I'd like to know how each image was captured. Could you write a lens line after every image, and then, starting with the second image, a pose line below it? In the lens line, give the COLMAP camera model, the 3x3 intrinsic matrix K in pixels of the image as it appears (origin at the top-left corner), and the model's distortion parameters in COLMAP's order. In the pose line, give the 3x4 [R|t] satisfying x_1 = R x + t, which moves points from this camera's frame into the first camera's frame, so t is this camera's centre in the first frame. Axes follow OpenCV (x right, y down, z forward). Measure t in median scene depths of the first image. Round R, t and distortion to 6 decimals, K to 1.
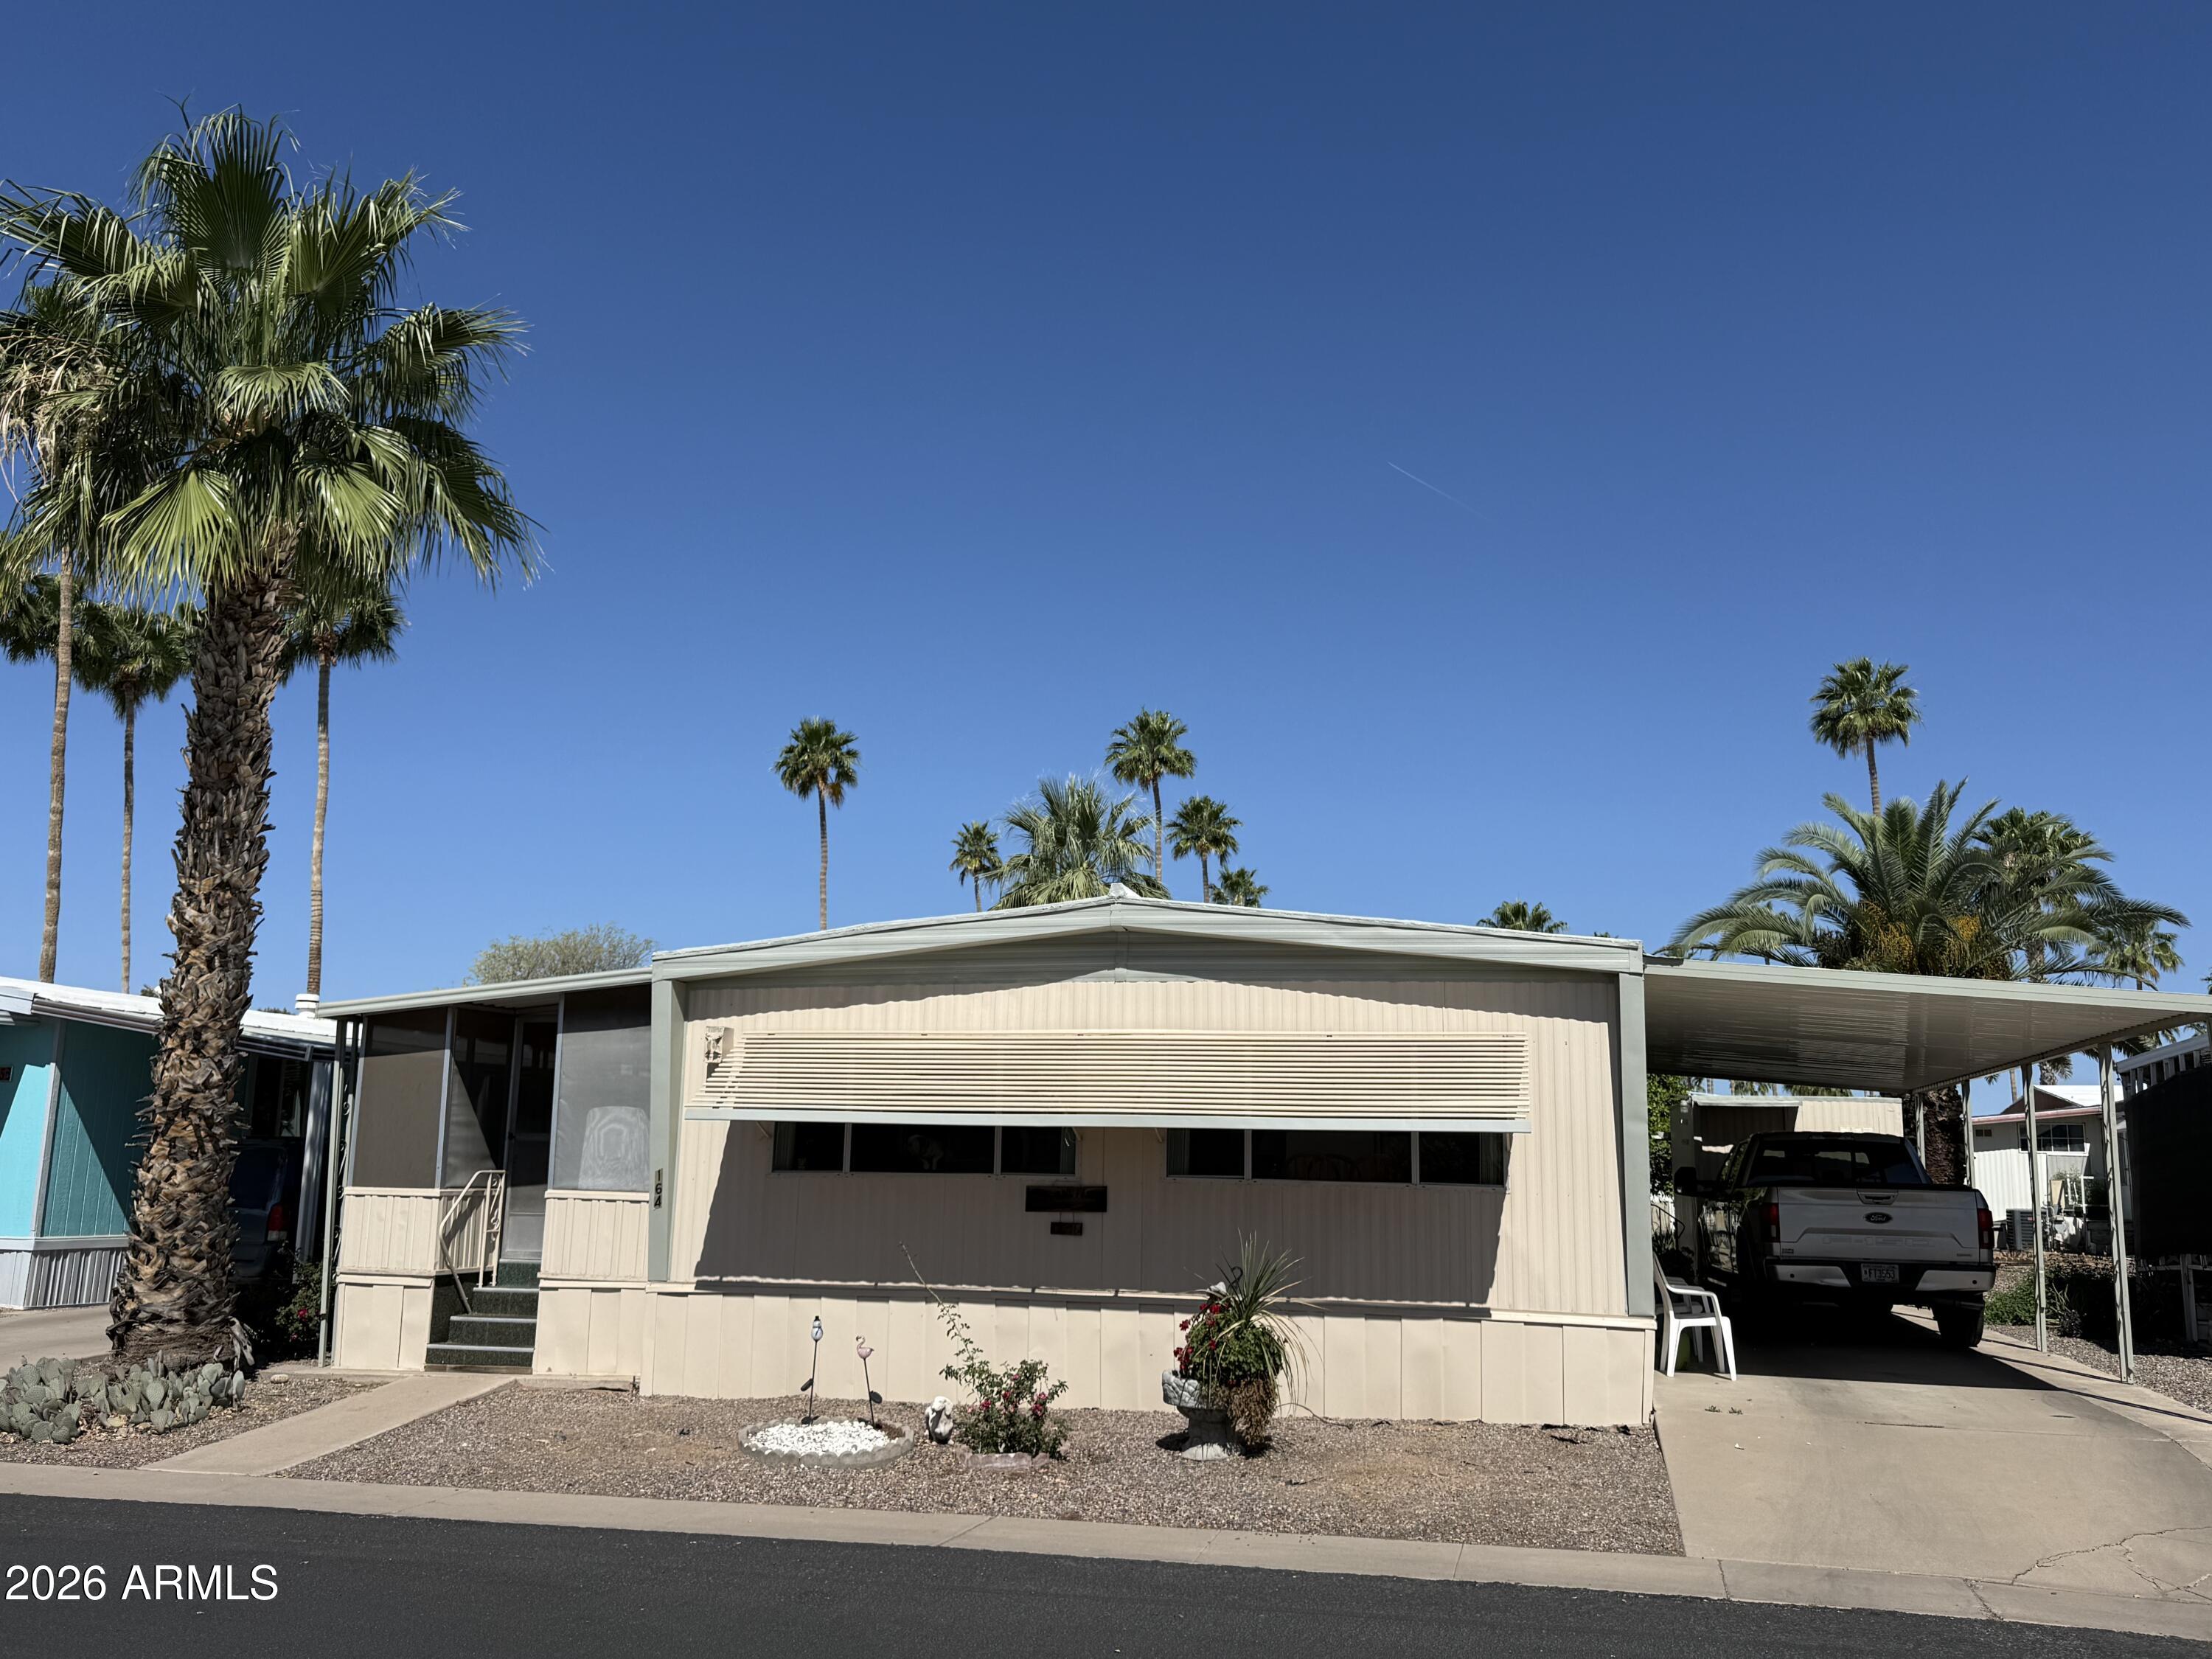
lens RADIAL K [[1813.7, 0, 1121.6], [0, 1813.7, 844.3], [0, 0, 1]] dist [0.074422, -0.067354]
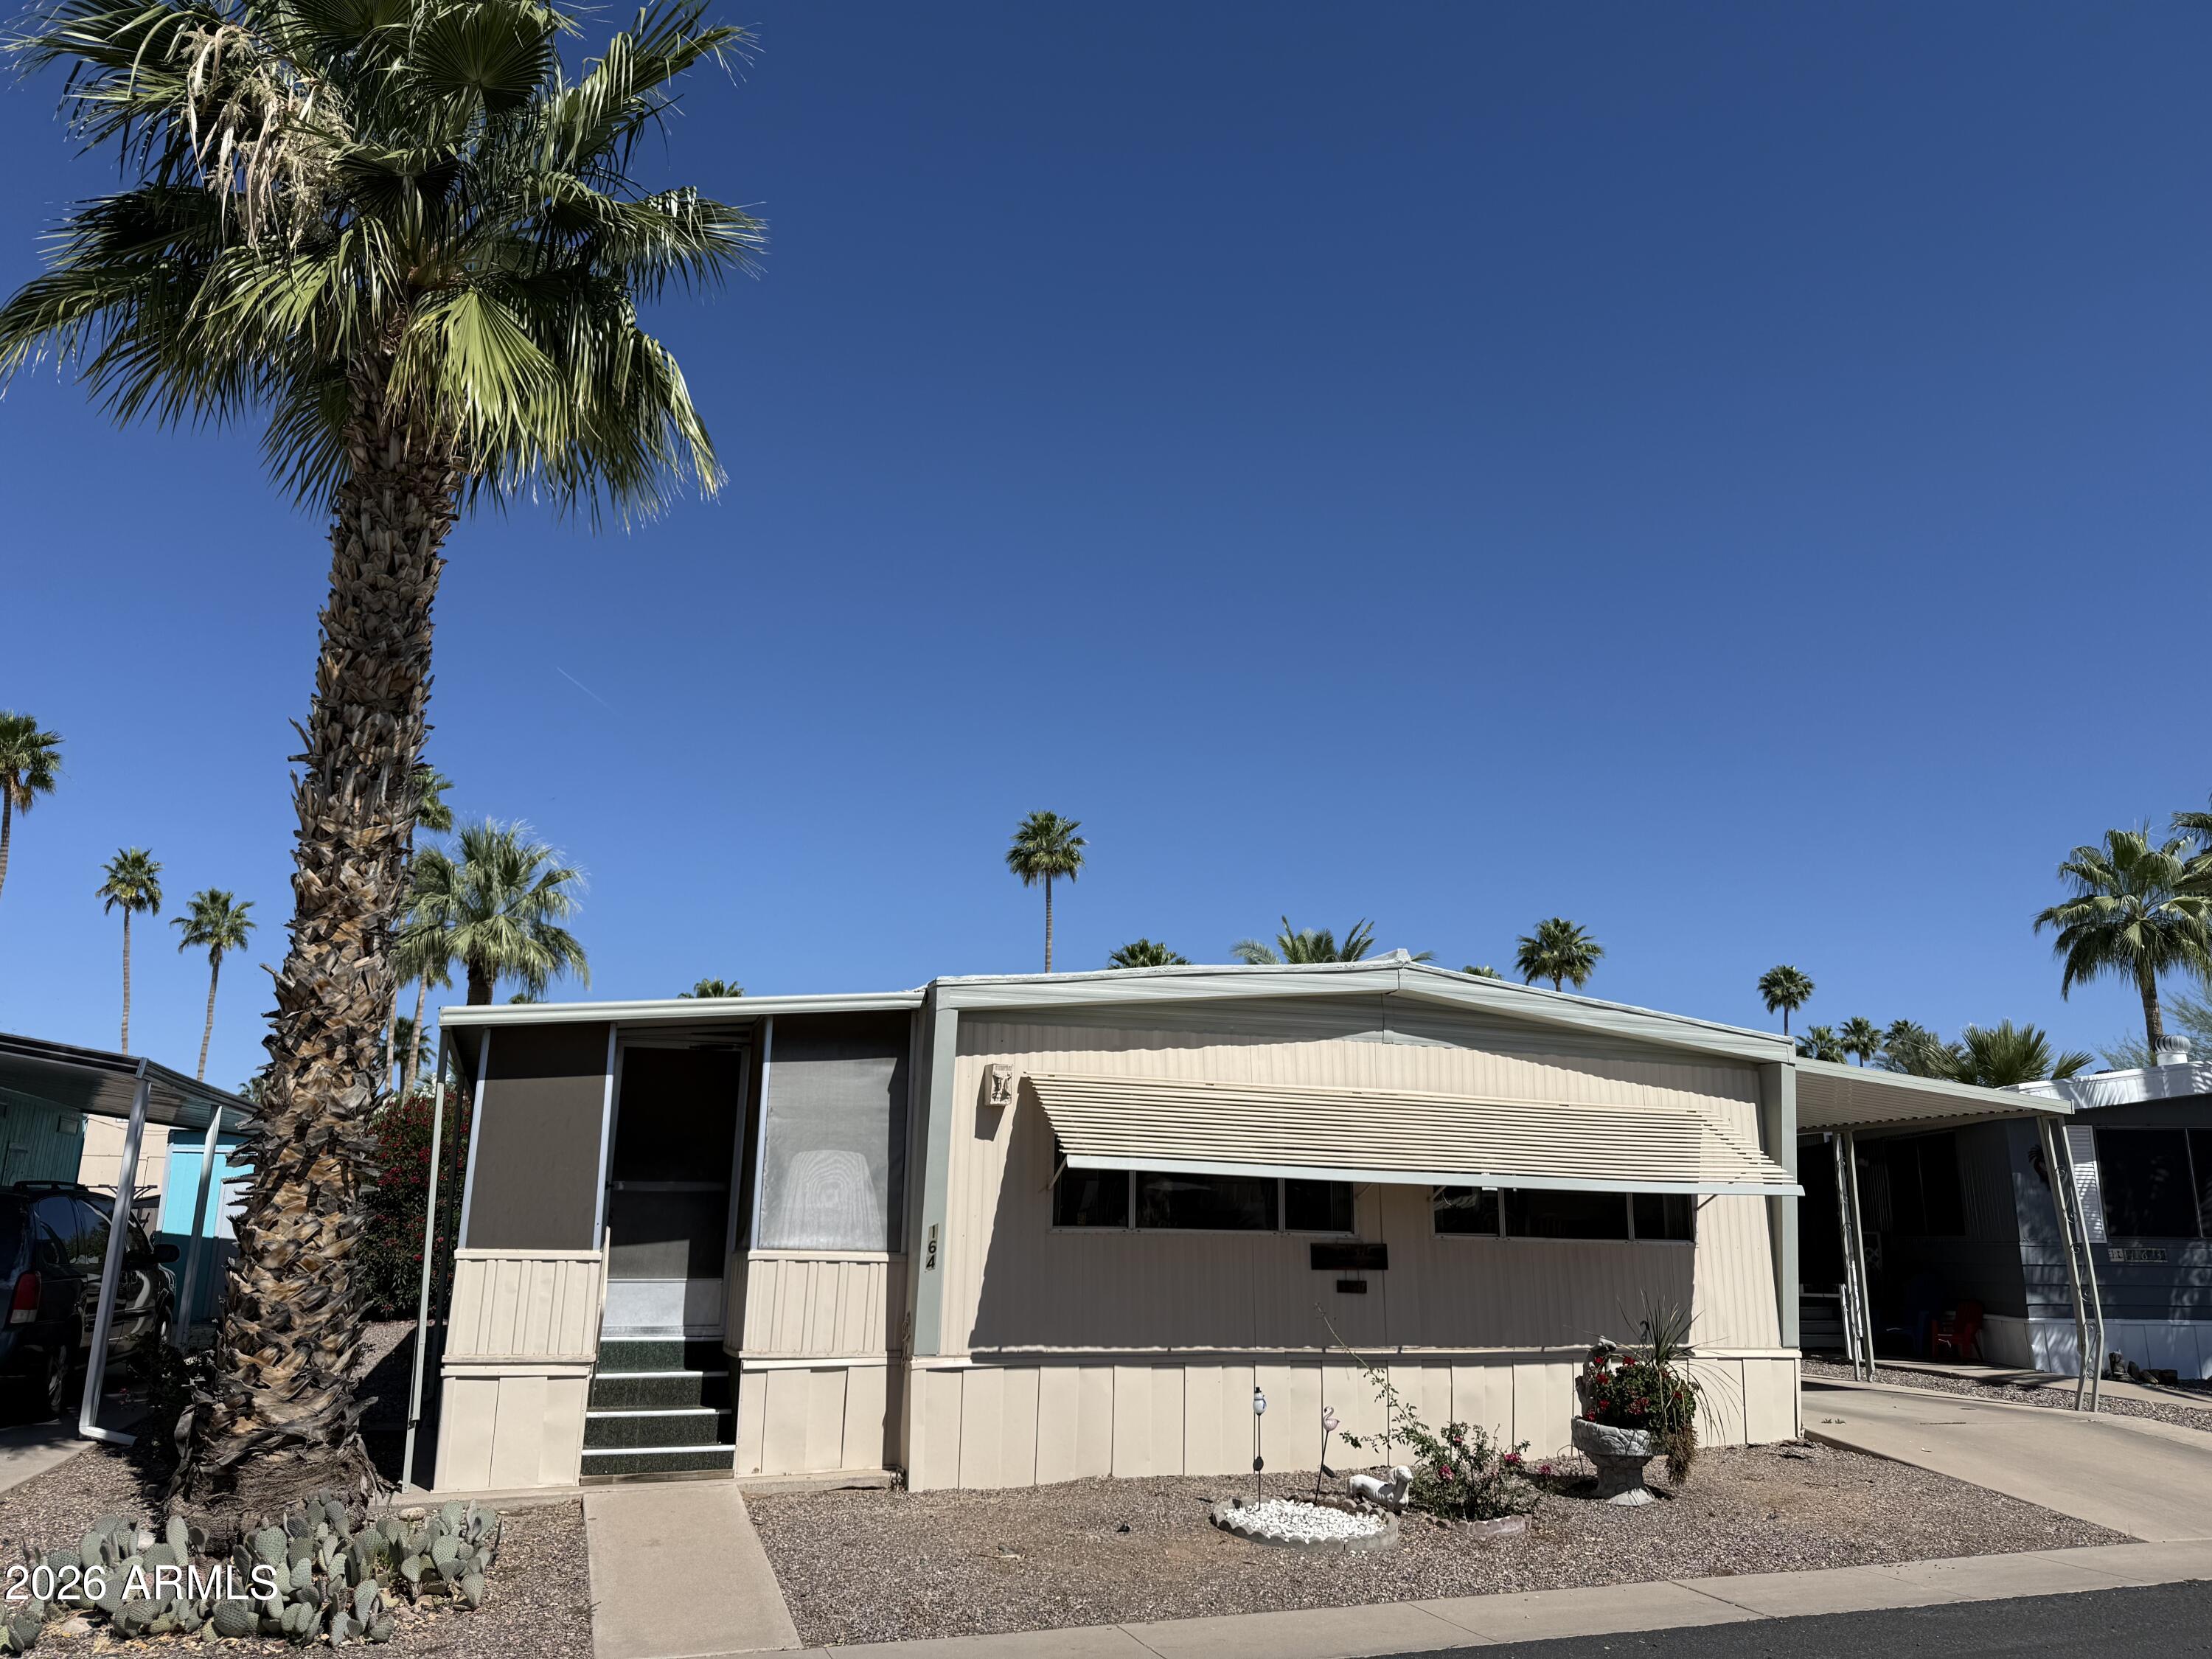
lens RADIAL K [[1543.1, 0, 1099.6], [0, 1543.1, 849.8], [0, 0, 1]] dist [0.044833, -0.026196]
pose [[0.838290, 0.125447, 0.530596, -0.606800], [-0.095858, 0.991923, -0.083070, 0.053367], [-0.536732, 0.018775, 0.843544, 0.328115]]
